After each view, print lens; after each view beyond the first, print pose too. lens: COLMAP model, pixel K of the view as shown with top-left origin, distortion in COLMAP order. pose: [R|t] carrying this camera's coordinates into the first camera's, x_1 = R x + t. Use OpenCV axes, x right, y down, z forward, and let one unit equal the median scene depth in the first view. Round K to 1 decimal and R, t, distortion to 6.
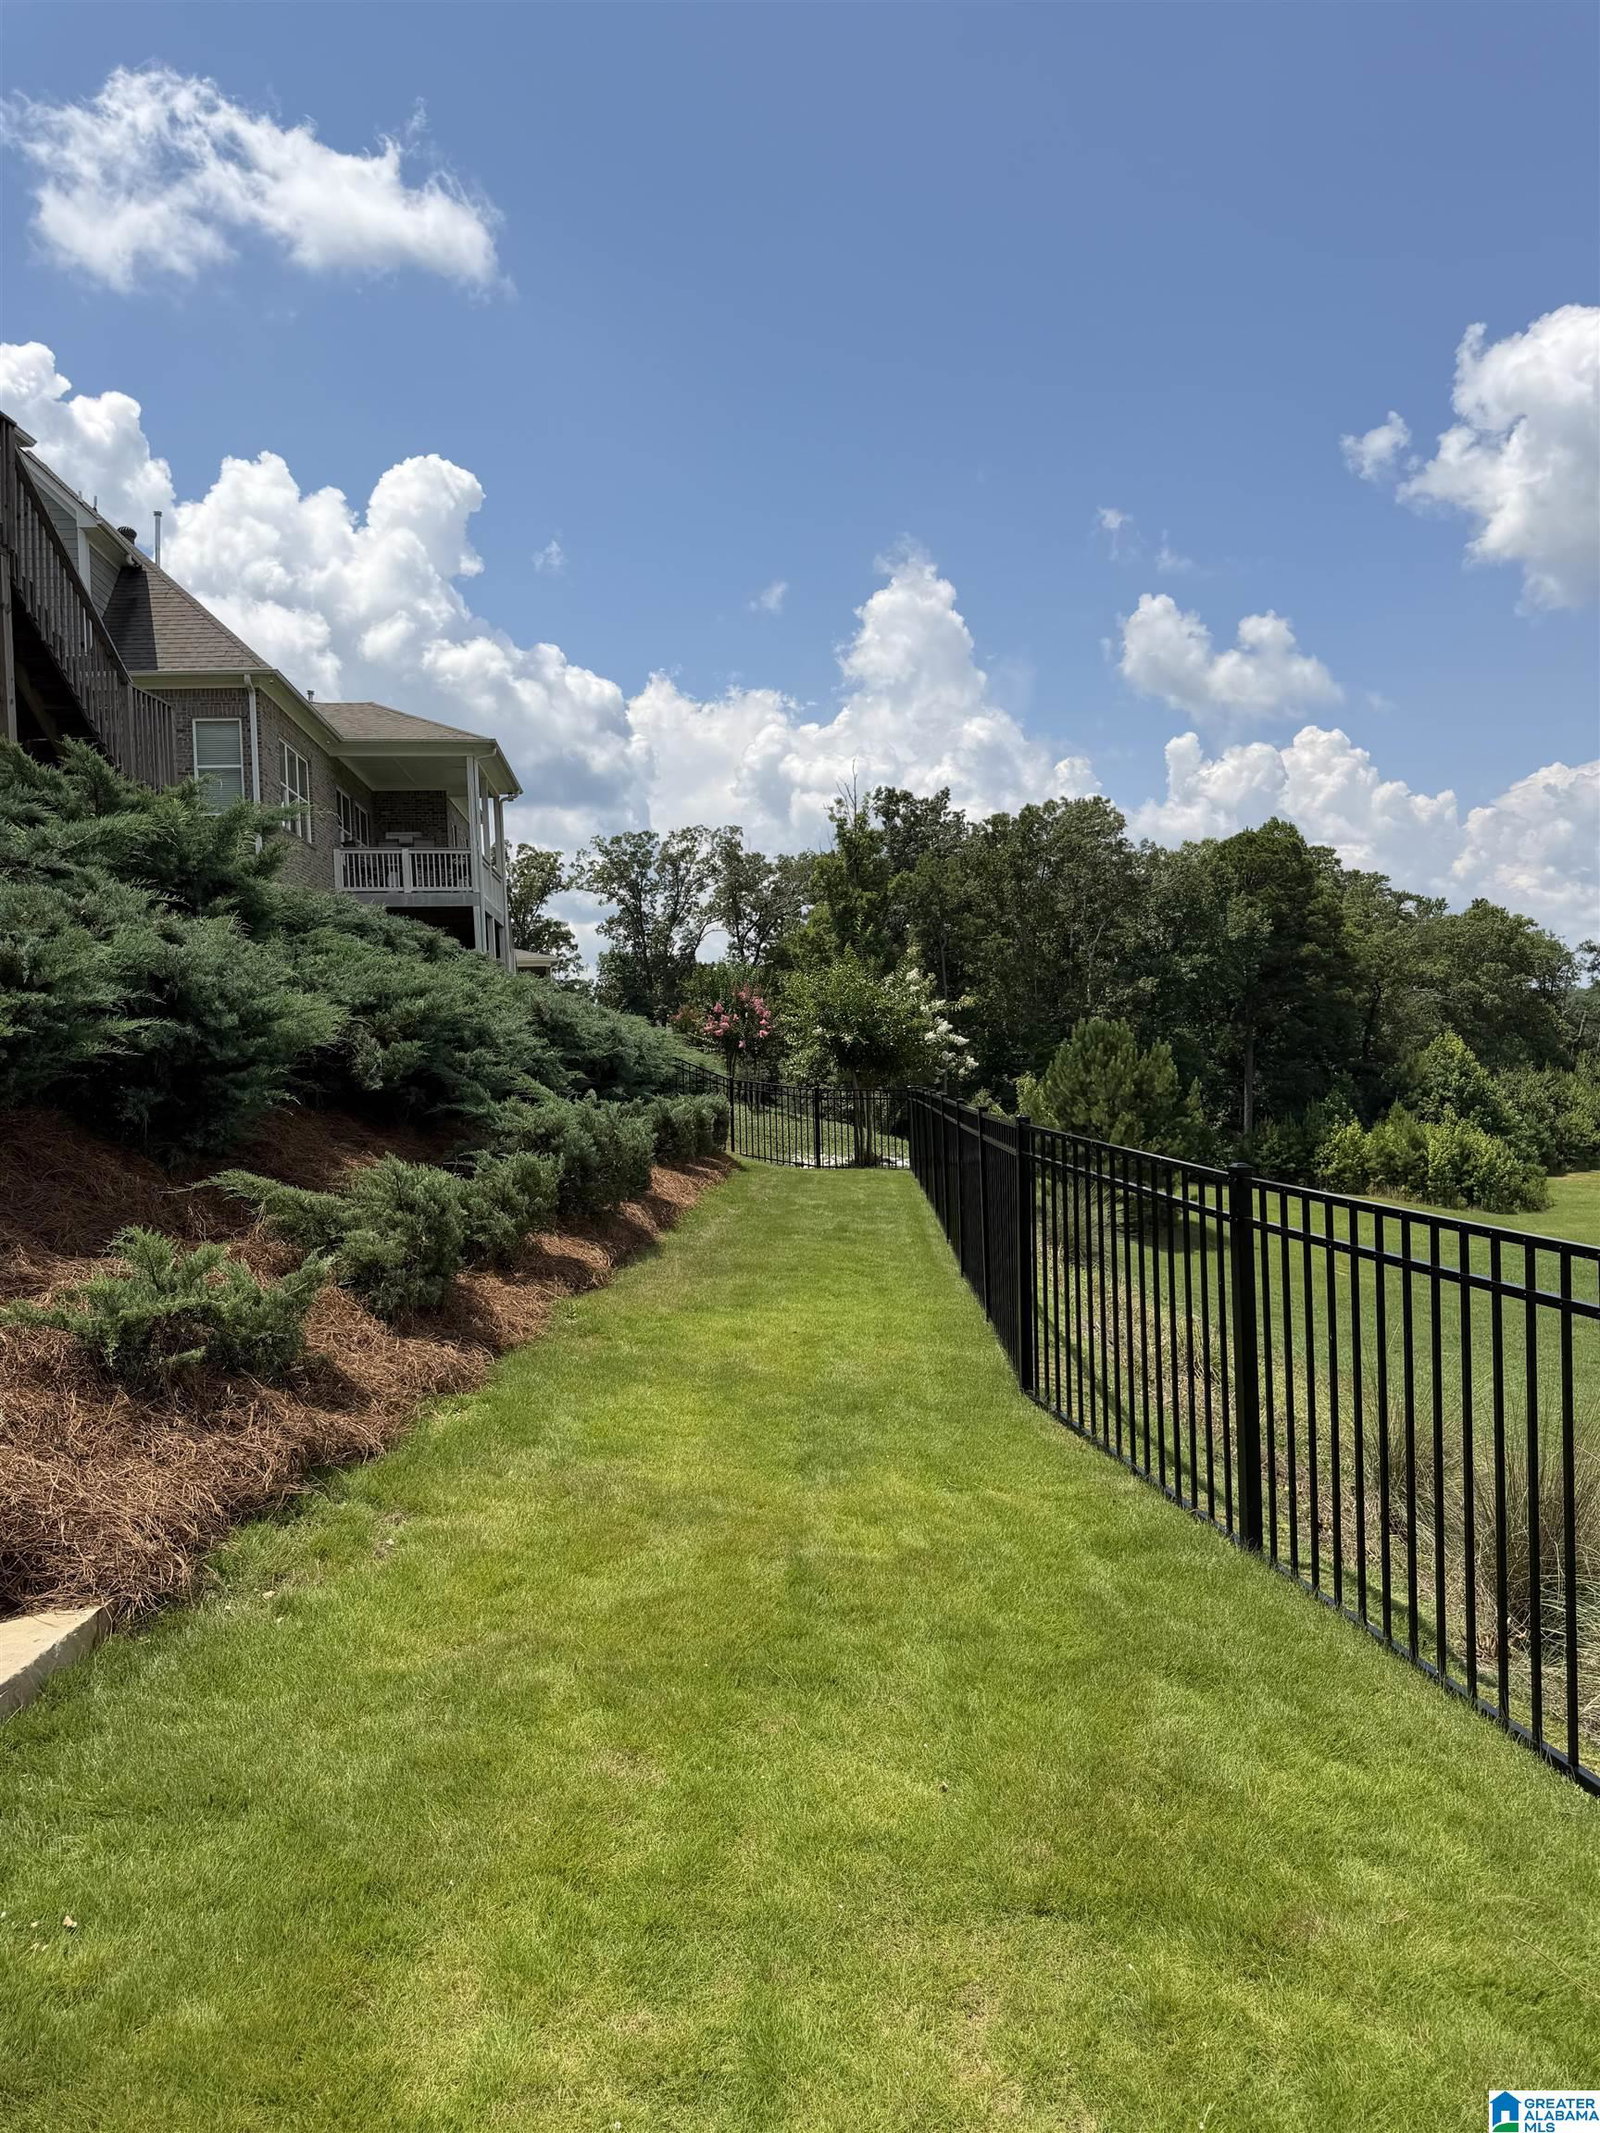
lens RADIAL K [[1513.5, 0, 797.0], [0, 1513.5, 1077.3], [0, 0, 1]] dist [0.013463, -0.013194]
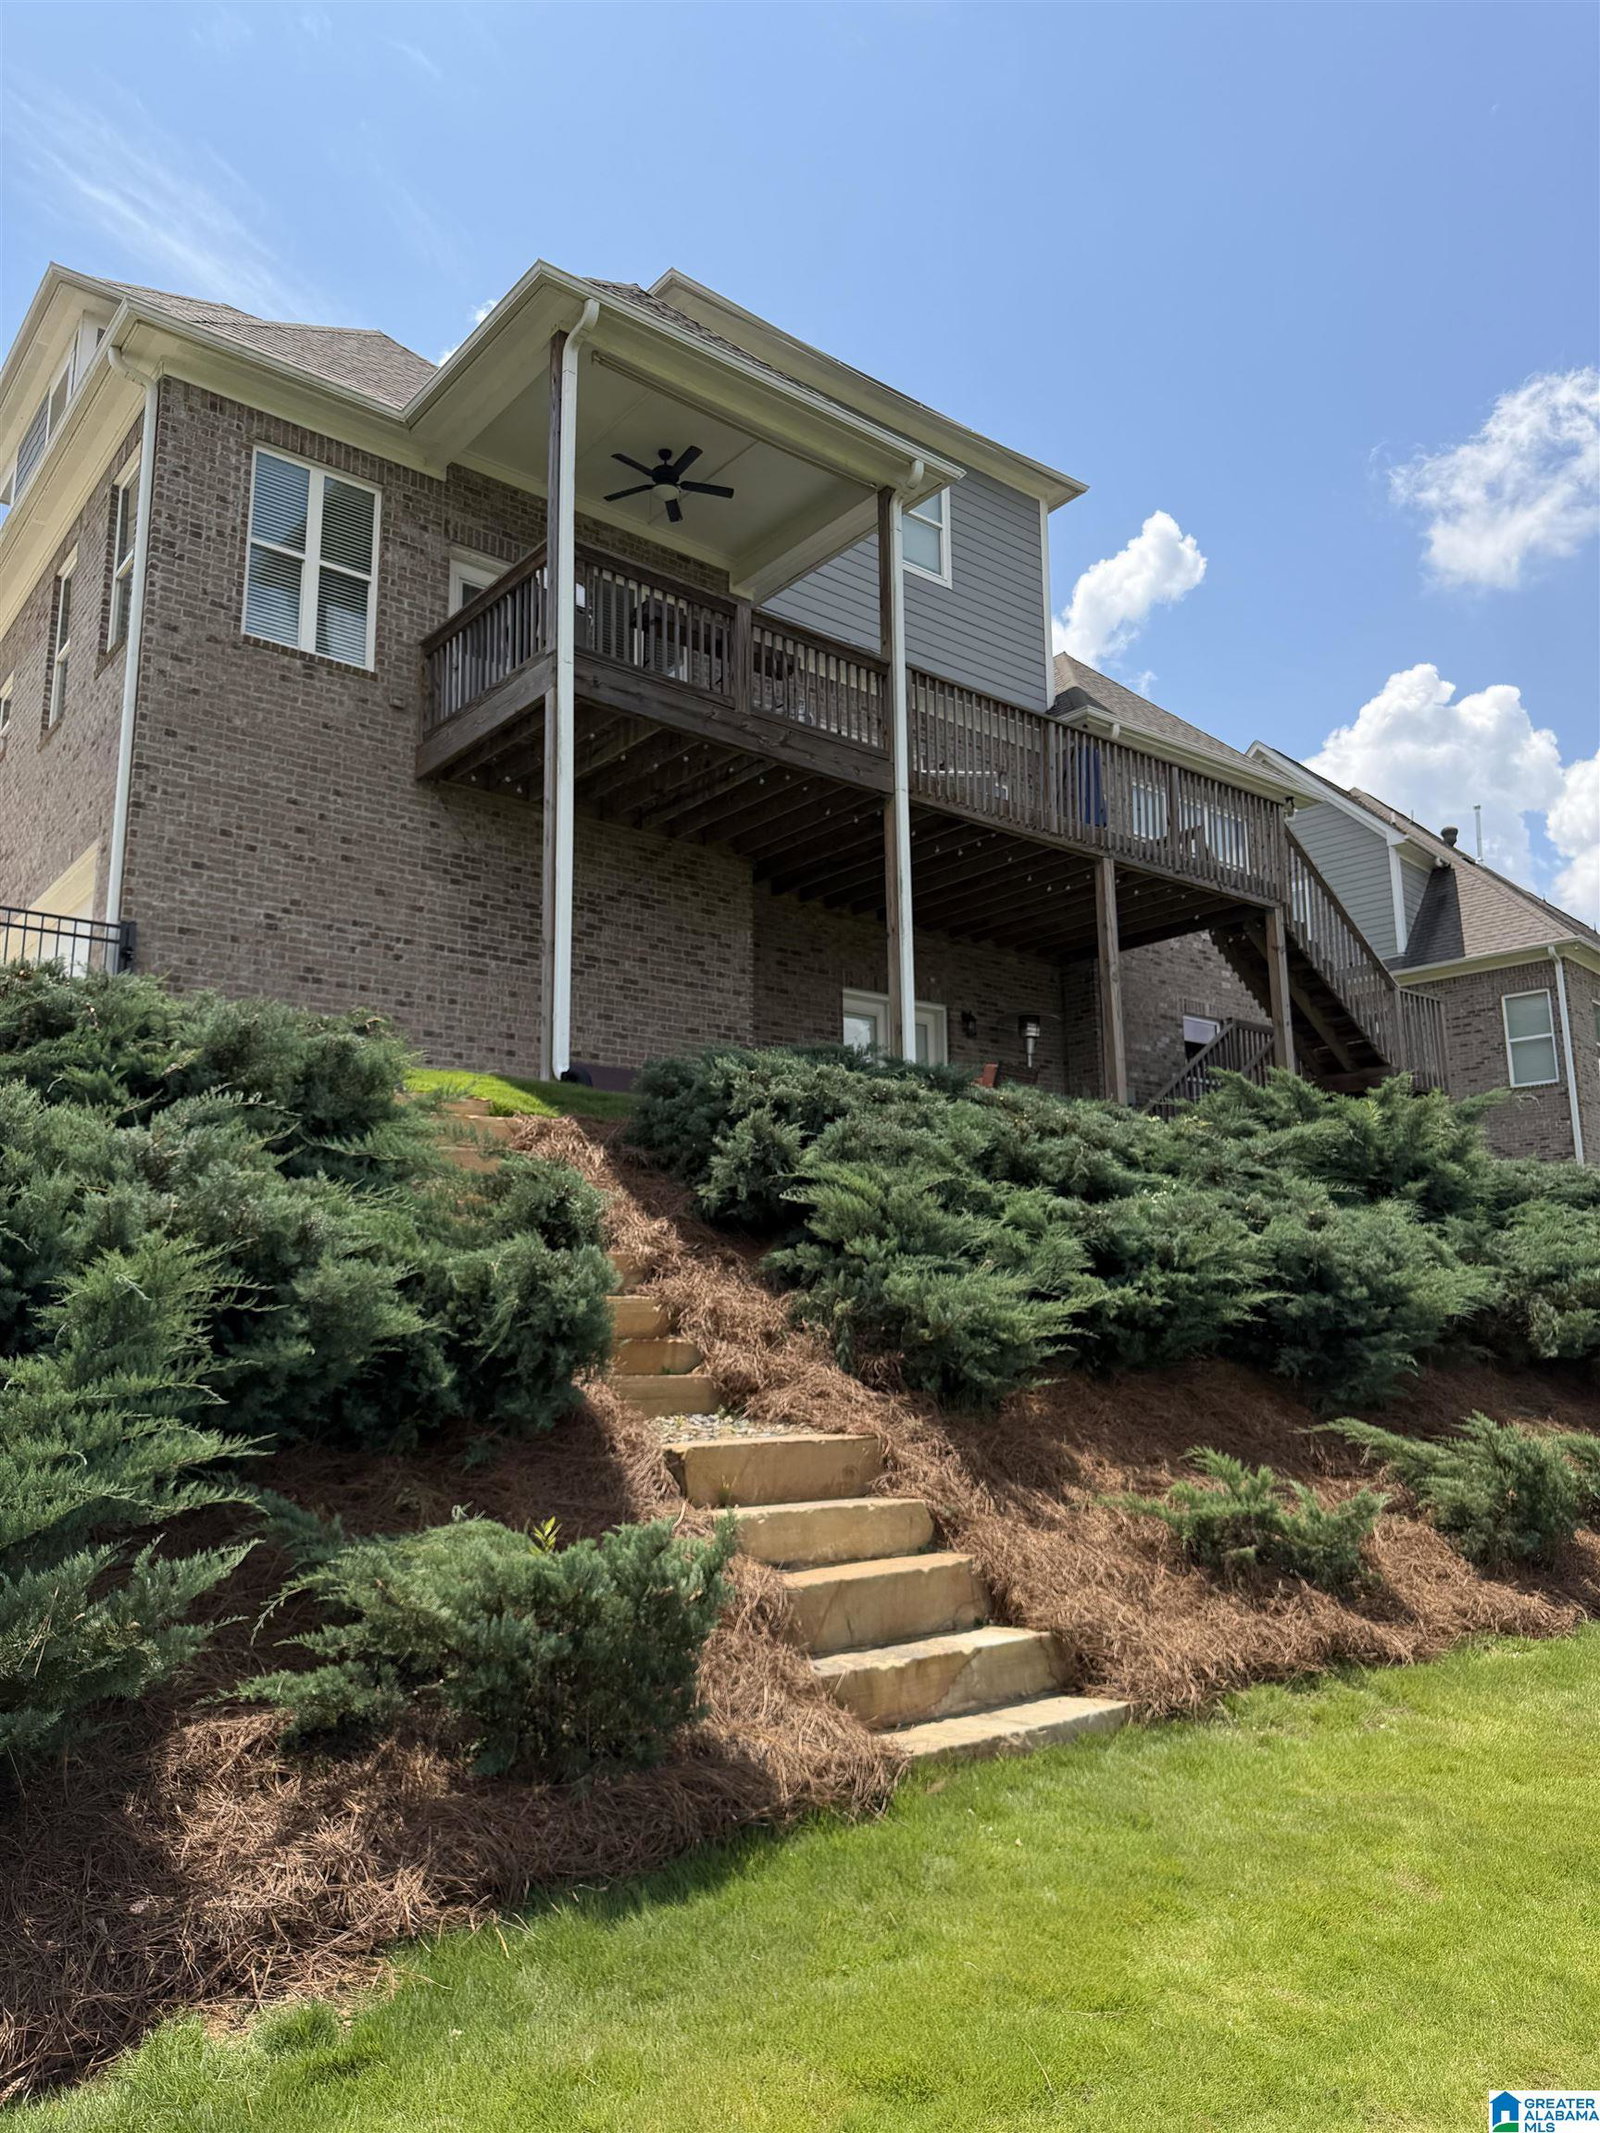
lens RADIAL K [[1513.5, 0, 802.5], [0, 1513.5, 1063.3], [0, 0, 1]] dist [0.013463, -0.013194]
pose [[0.657556, -0.116354, -0.744367, 0.272915], [-0.021653, 0.984676, -0.173044, 0.001131], [0.753095, 0.129904, 0.644960, -0.143917]]
